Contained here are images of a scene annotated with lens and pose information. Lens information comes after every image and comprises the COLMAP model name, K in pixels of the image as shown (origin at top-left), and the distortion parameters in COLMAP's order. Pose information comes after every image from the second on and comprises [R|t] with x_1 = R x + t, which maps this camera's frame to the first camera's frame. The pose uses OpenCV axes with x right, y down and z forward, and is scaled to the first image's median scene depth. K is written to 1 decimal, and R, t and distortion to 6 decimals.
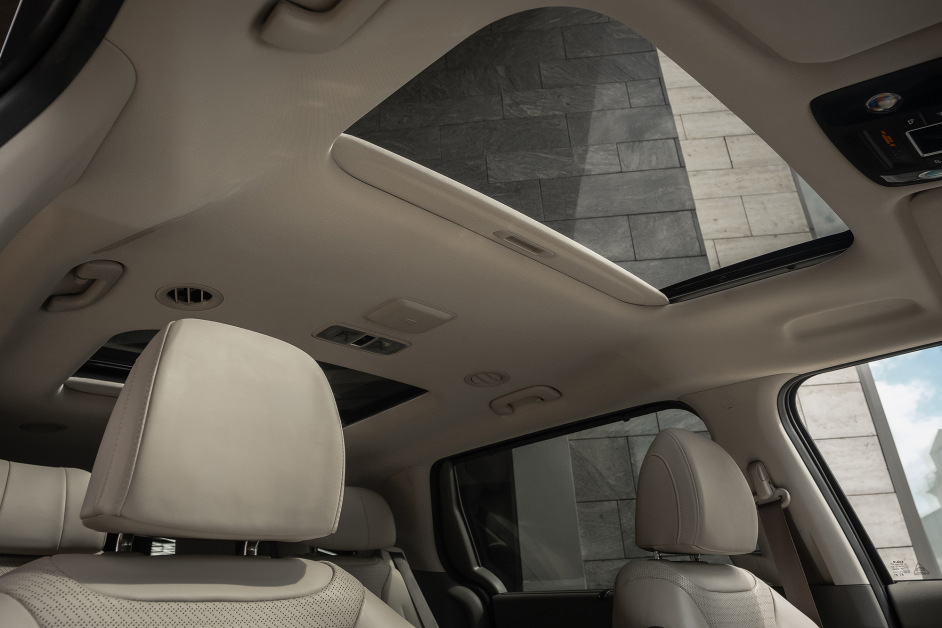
lens RADIAL K [[639.7, 0, 471.0], [0, 639.7, 314.0], [0, 0, 1]] dist [0.000557, -0.001927]
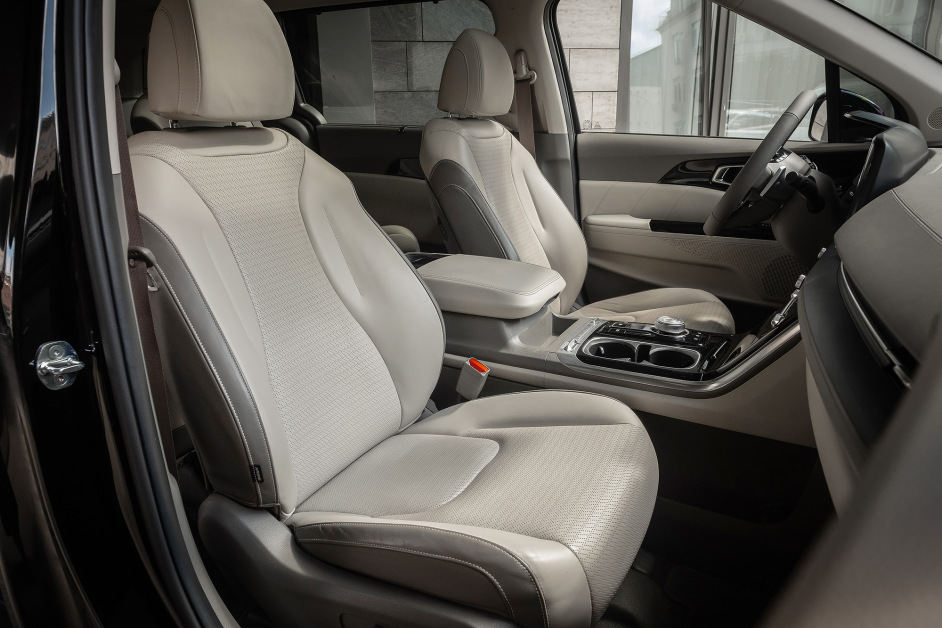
lens RADIAL K [[639.7, 0, 471.0], [0, 639.7, 314.0], [0, 0, 1]] dist [0.000557, -0.001927]
pose [[0.941013, -0.069873, 0.331079, -0.183756], [-0.169843, 0.748723, 0.640755, -0.235195], [-0.292658, -0.659190, 0.692691, -0.365590]]
